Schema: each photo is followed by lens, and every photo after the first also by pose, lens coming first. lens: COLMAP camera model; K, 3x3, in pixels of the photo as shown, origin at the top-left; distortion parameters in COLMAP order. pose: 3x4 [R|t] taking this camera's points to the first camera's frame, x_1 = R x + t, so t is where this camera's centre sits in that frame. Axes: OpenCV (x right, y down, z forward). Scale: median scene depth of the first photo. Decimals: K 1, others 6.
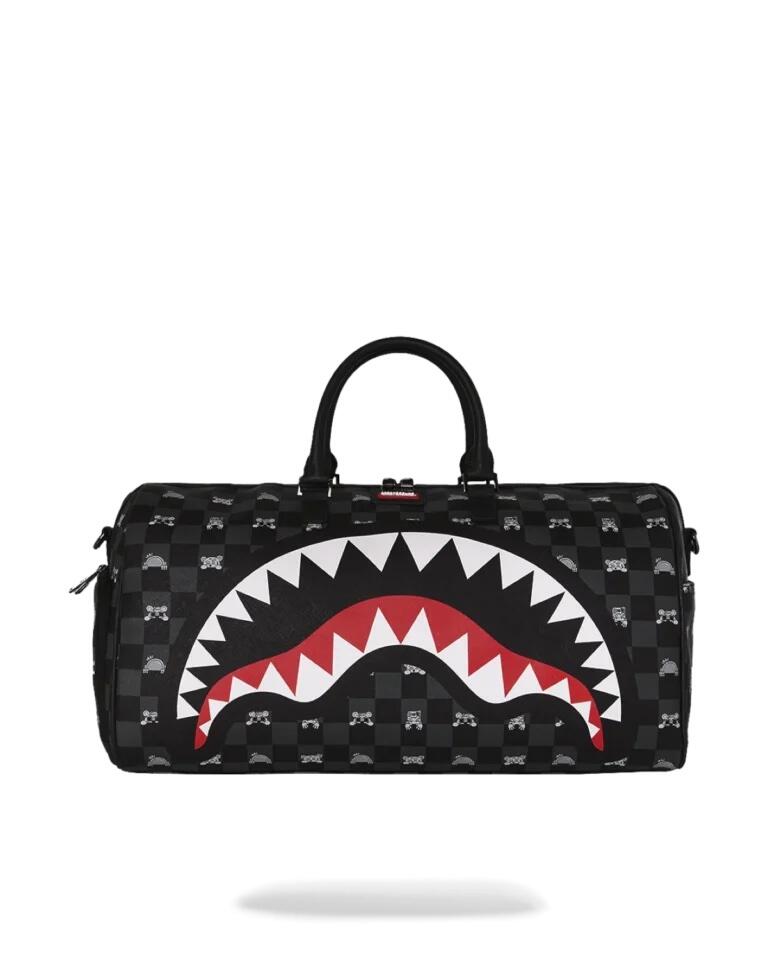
lens RADIAL K [[1023.6, 0, 306.1], [0, 1023.6, 497.6], [0, 0, 1]] dist [0.010818, 0.007162]
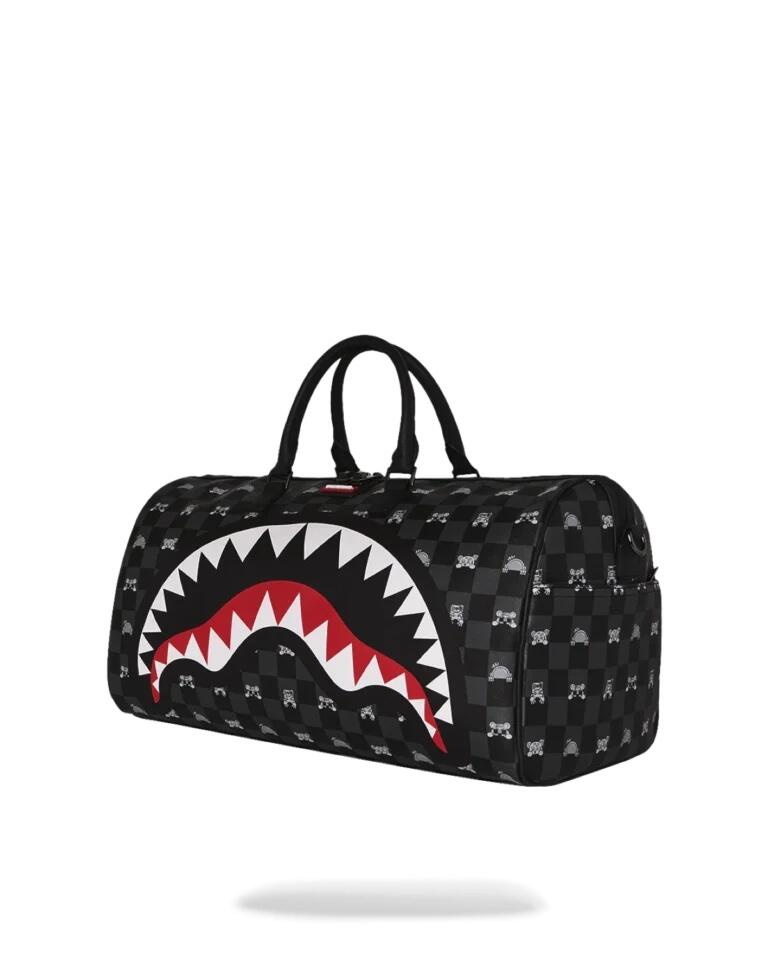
lens RADIAL K [[1204.8, 0, 231.8], [0, 1204.8, 478.9], [0, 0, 1]] dist [-0.002625, -0.007221]
pose [[0.760461, 0.000374, -0.649383, 0.867361], [-0.011141, 0.999860, -0.012472, 0.005409], [0.649287, 0.016719, 0.760359, 0.006822]]
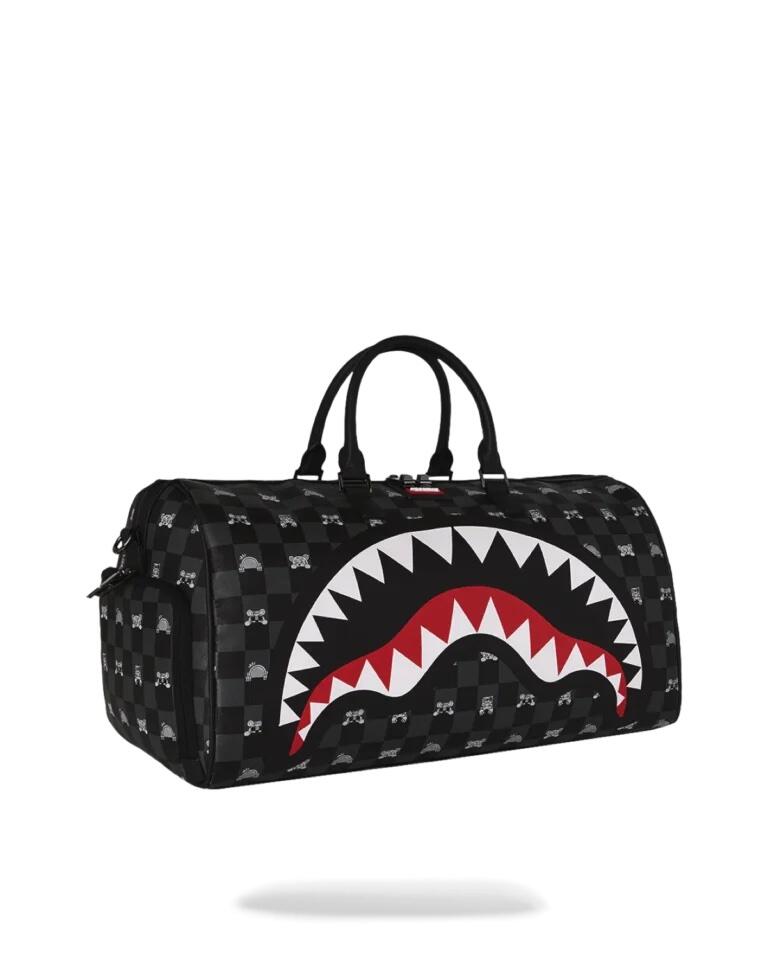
lens RADIAL K [[1204.8, 0, 231.8], [0, 1204.8, 478.9], [0, 0, 1]] dist [-0.002625, -0.007221]
pose [[0.903110, -0.007516, 0.429343, -0.653068], [0.013181, 0.999861, -0.010223, -0.004560], [-0.429206, 0.014892, 0.903084, -0.003003]]
